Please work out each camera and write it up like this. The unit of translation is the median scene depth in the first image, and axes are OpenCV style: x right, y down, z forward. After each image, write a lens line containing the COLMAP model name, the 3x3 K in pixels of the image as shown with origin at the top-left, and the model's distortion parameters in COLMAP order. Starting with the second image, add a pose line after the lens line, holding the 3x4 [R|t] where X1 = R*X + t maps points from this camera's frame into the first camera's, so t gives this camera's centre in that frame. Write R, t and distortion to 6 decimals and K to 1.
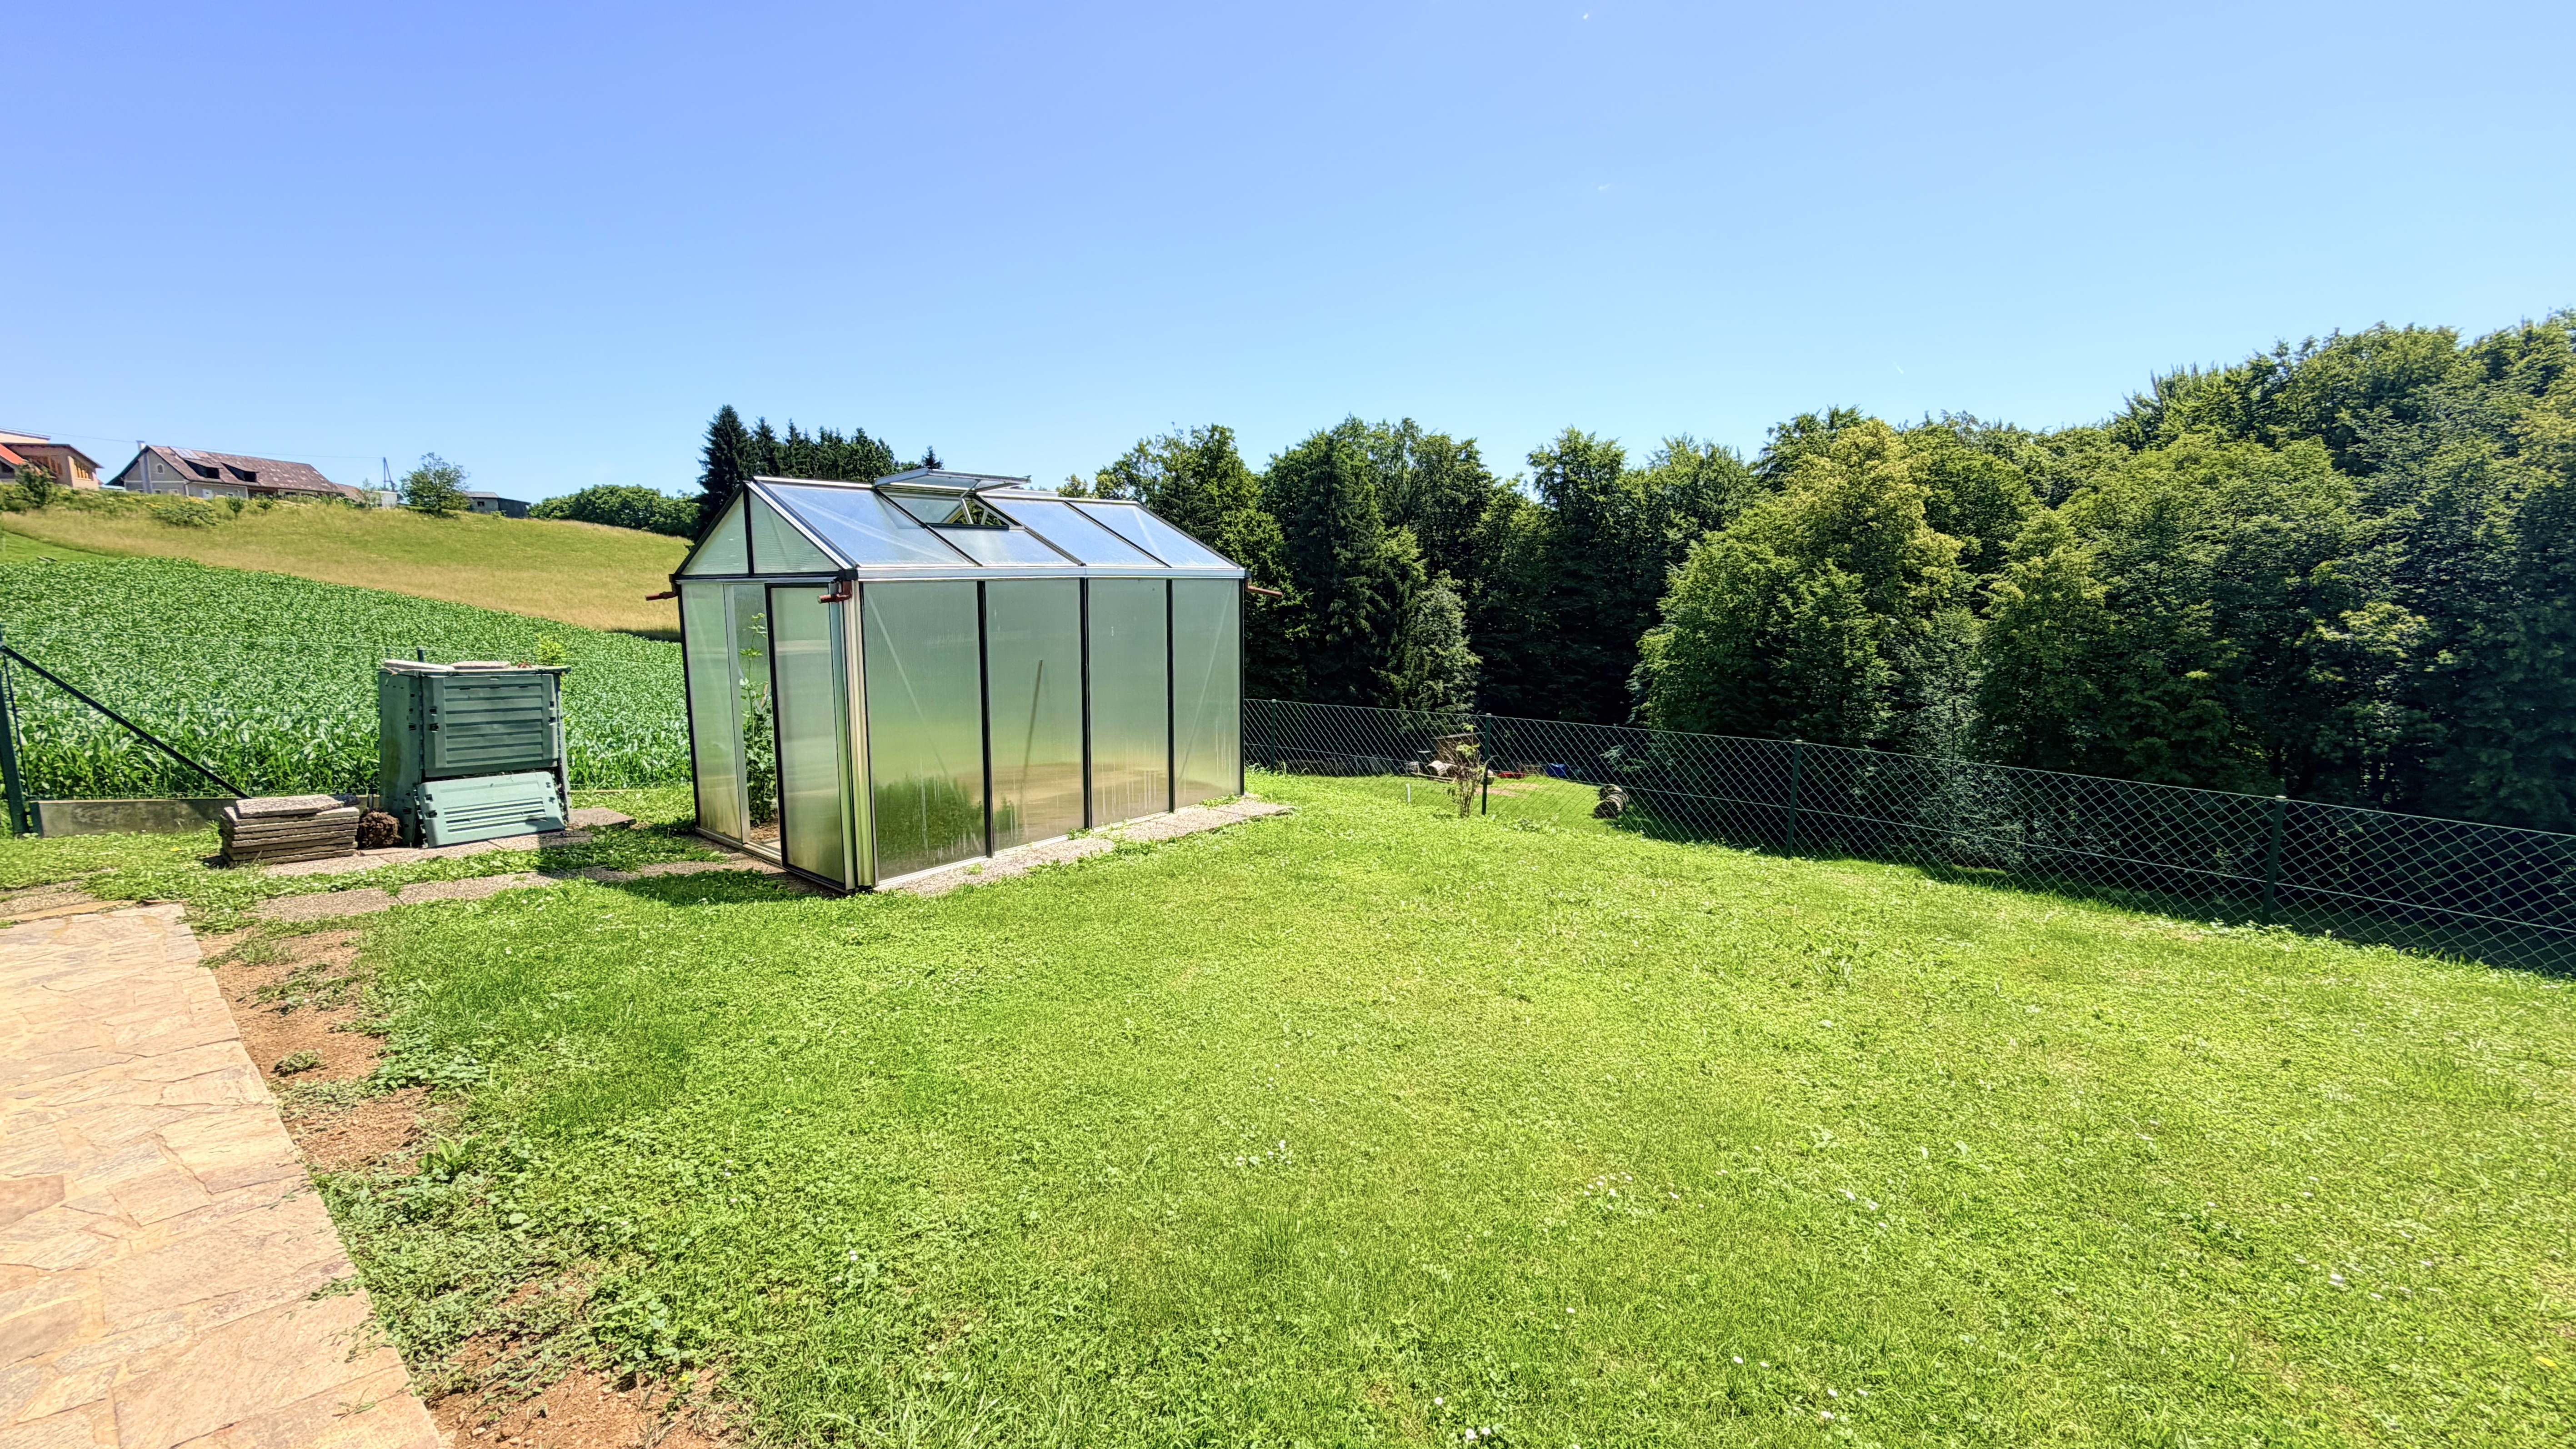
lens RADIAL K [[1039.5, 0, 1266.7], [0, 1039.5, 713.6], [0, 0, 1]] dist [0.000236, 0.000017]
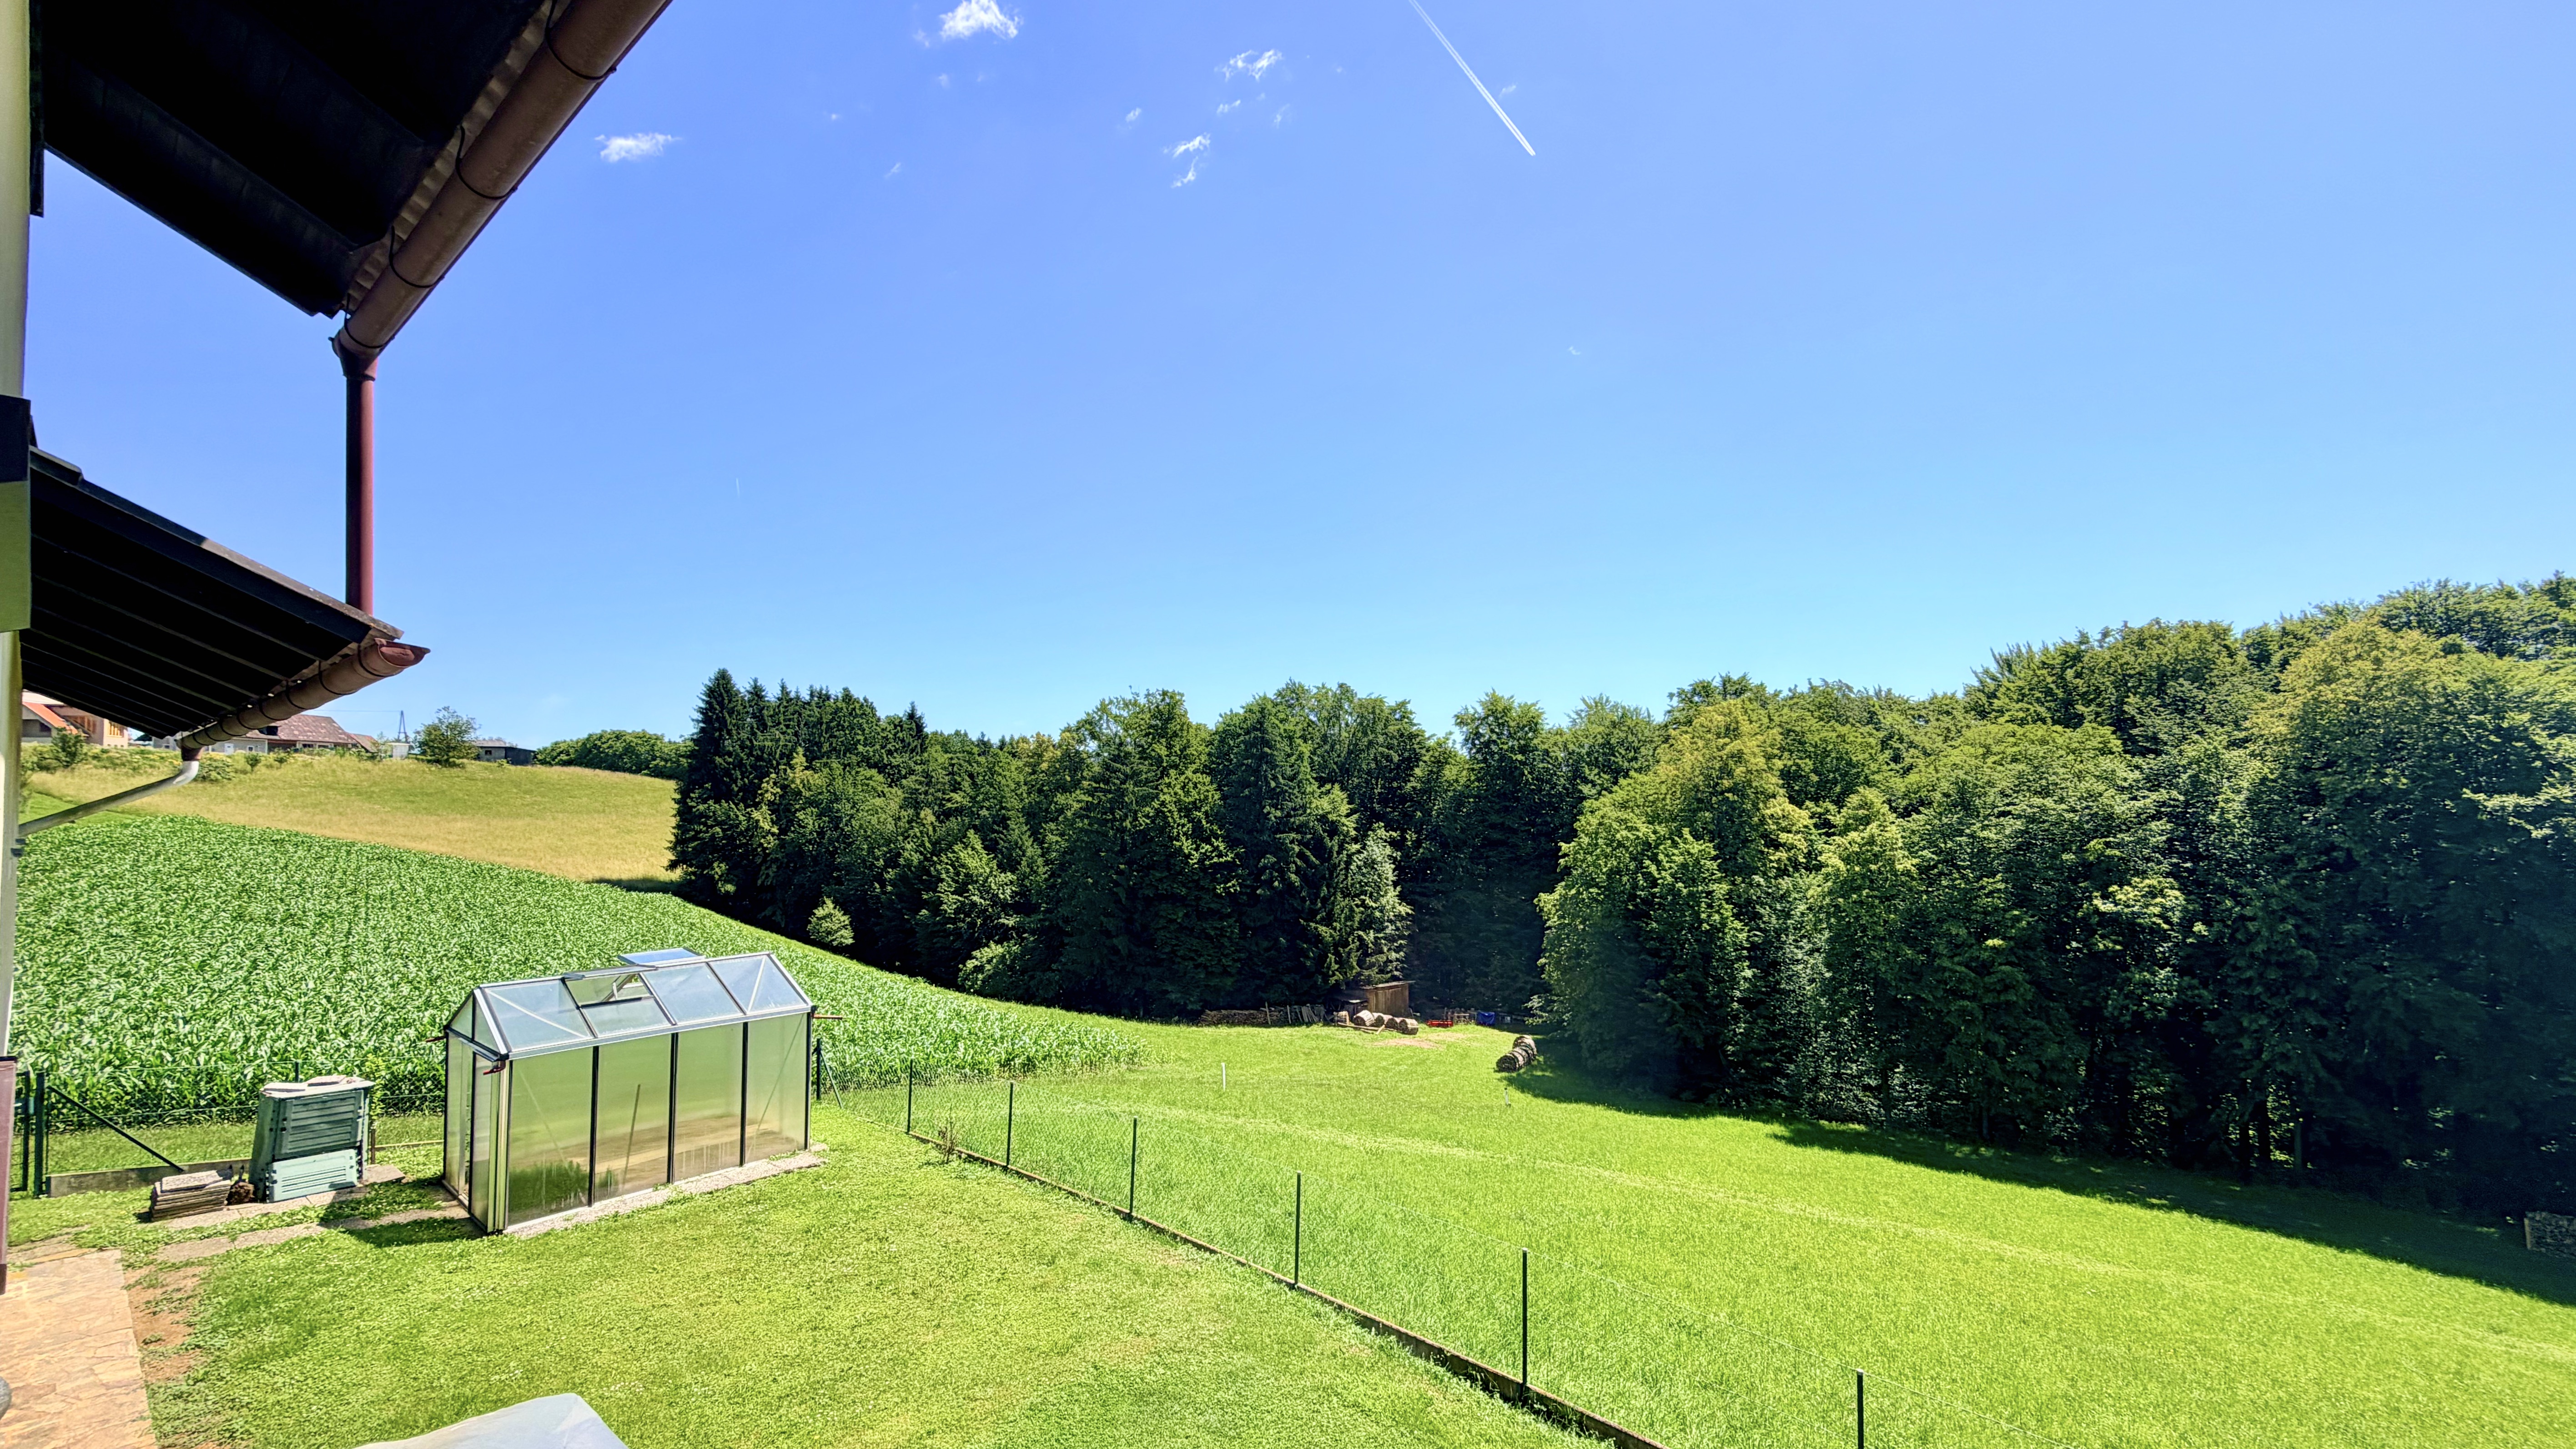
lens RADIAL K [[1067.4, 0, 1294.6], [0, 1067.4, 743.6], [0, 0, 1]] dist [0.000367, -0.000141]
pose [[0.999978, -0.005802, -0.003139, 0.100224], [0.005170, 0.984838, -0.173401, -0.033600], [0.004098, 0.173381, 0.984846, -0.096551]]
